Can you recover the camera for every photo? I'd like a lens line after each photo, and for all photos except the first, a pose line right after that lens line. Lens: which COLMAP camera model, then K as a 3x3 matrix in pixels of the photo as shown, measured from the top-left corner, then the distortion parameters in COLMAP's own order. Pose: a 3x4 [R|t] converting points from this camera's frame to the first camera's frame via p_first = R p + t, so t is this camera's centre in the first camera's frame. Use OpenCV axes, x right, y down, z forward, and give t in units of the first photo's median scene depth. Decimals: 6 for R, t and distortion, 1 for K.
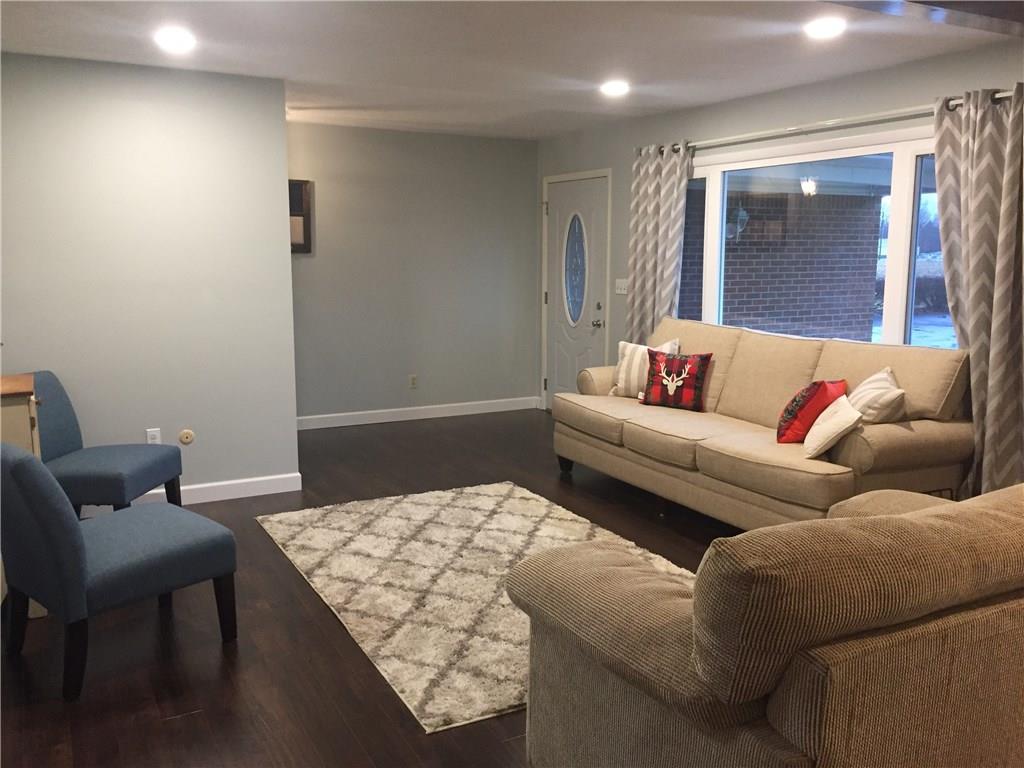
lens RADIAL K [[876.0, 0, 509.1], [0, 876.0, 378.9], [0, 0, 1]] dist [0.064950, -0.080749]
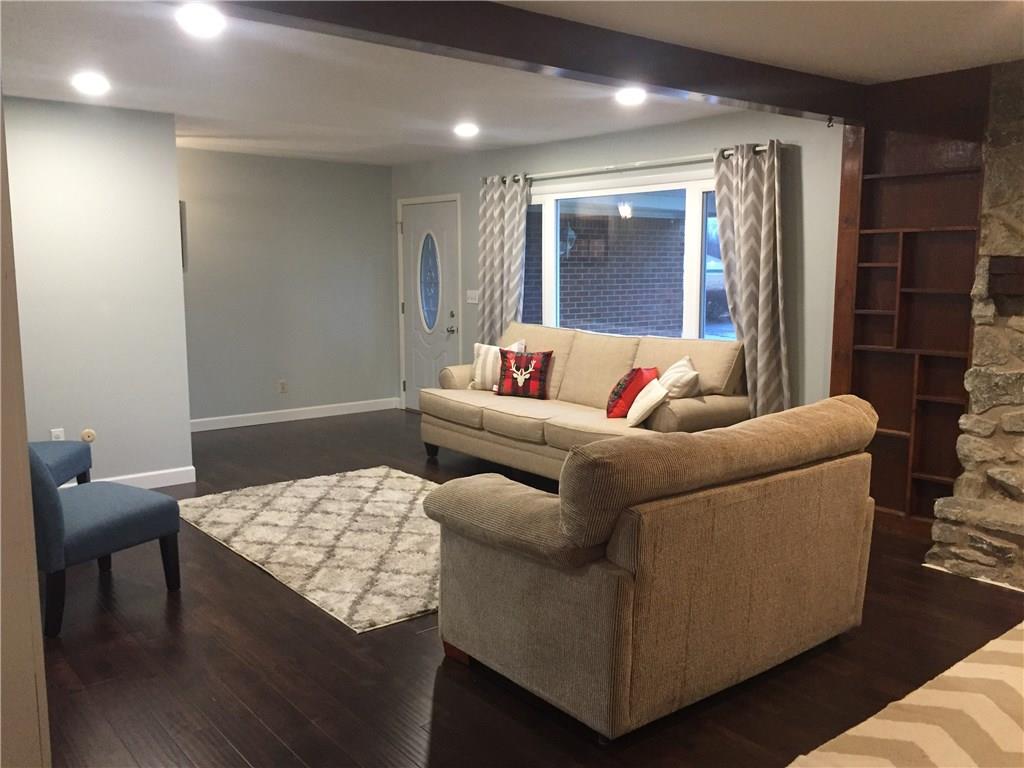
lens RADIAL K [[876.0, 0, 511.2], [0, 876.0, 380.1], [0, 0, 1]] dist [0.064950, -0.080749]
pose [[0.981545, -0.026838, 0.189338, -0.059579], [0.029628, 0.999490, -0.011924, 0.026712], [-0.188921, 0.017313, 0.981840, -0.186968]]
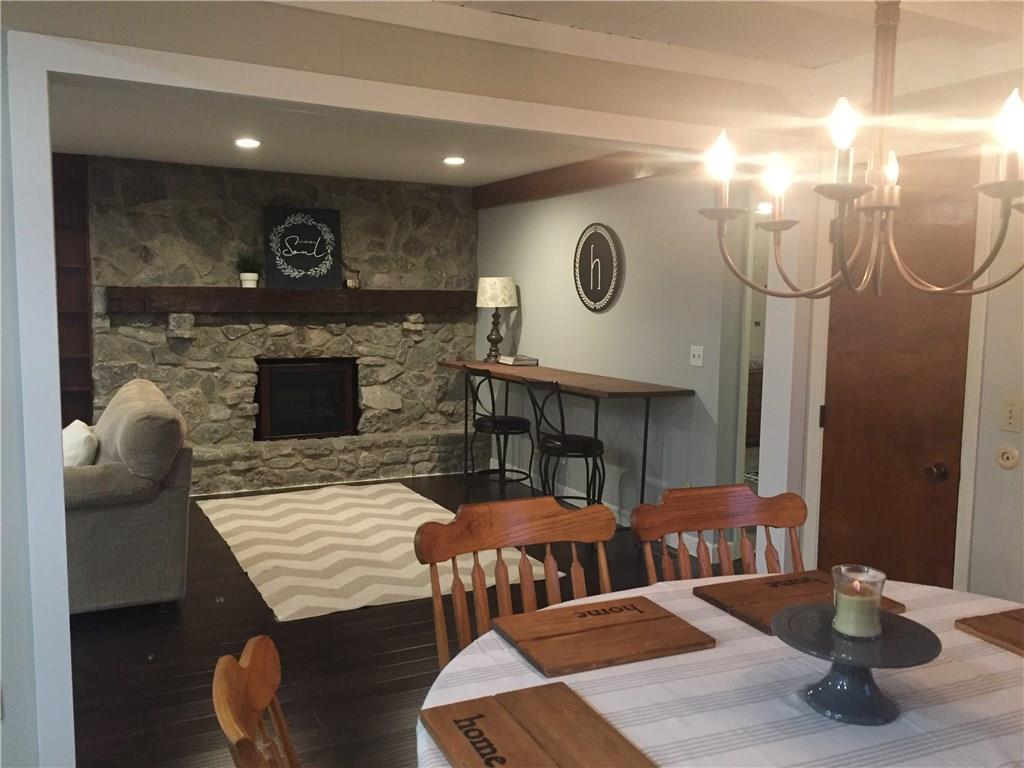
lens RADIAL K [[876.0, 0, 514.3], [0, 876.0, 380.7], [0, 0, 1]] dist [0.064950, -0.080749]
pose [[0.013023, -0.098646, 0.995037, -0.727870], [0.130325, 0.986801, 0.096123, -0.003677], [-0.991386, 0.128426, 0.025707, -0.019823]]
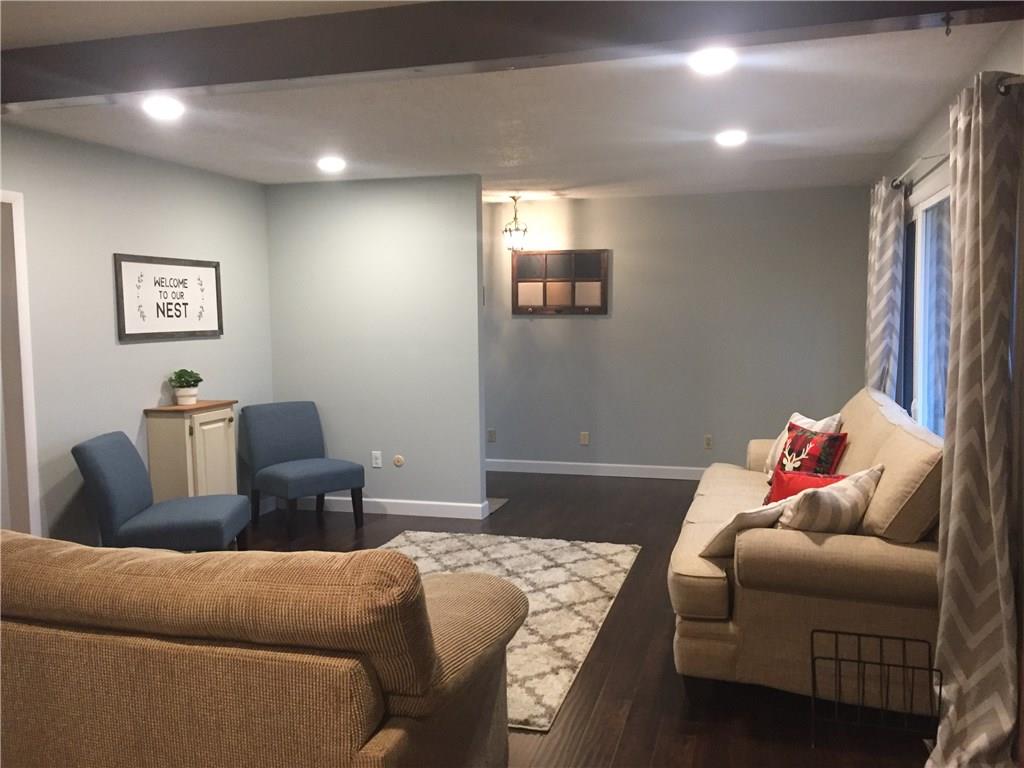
lens RADIAL K [[876.0, 0, 517.4], [0, 876.0, 390.4], [0, 0, 1]] dist [0.064950, -0.080749]
pose [[0.723557, 0.053613, -0.688180, 0.655286], [-0.087778, 0.996032, -0.014694, -0.033964], [0.684661, 0.071039, 0.725391, 0.207109]]
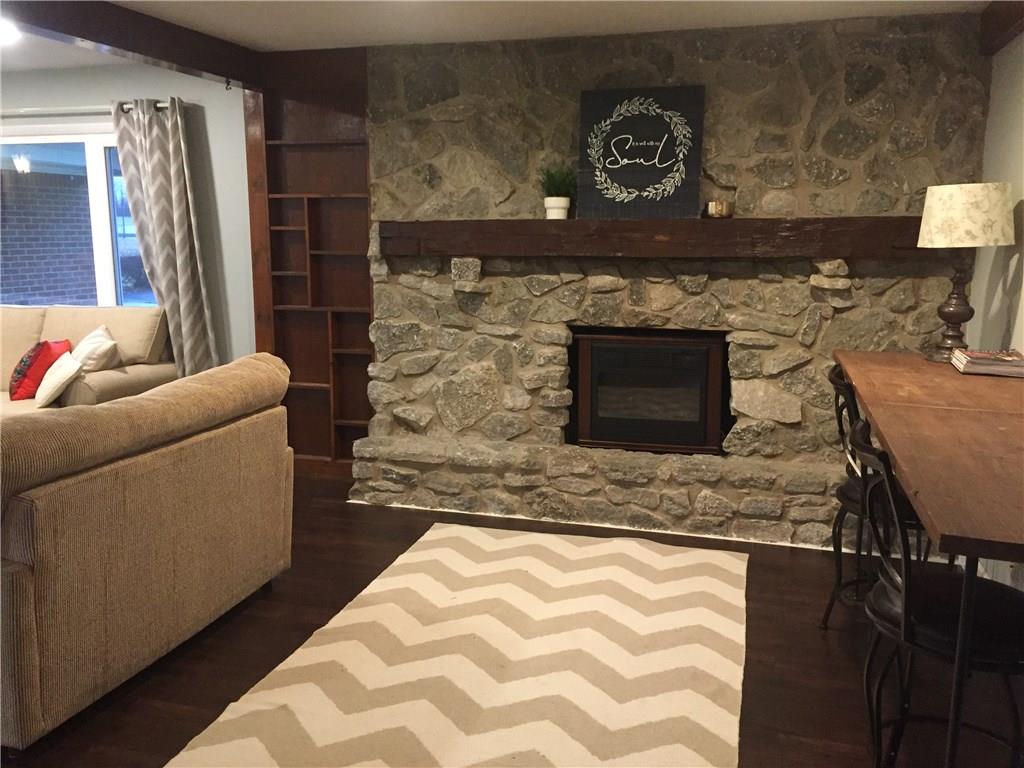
lens RADIAL K [[876.0, 0, 510.8], [0, 876.0, 380.6], [0, 0, 1]] dist [0.064950, -0.080749]
pose [[0.697212, -0.119697, 0.706801, -0.037143], [0.101558, 0.992510, 0.067901, 0.032651], [-0.709635, 0.024440, 0.704146, -0.207807]]
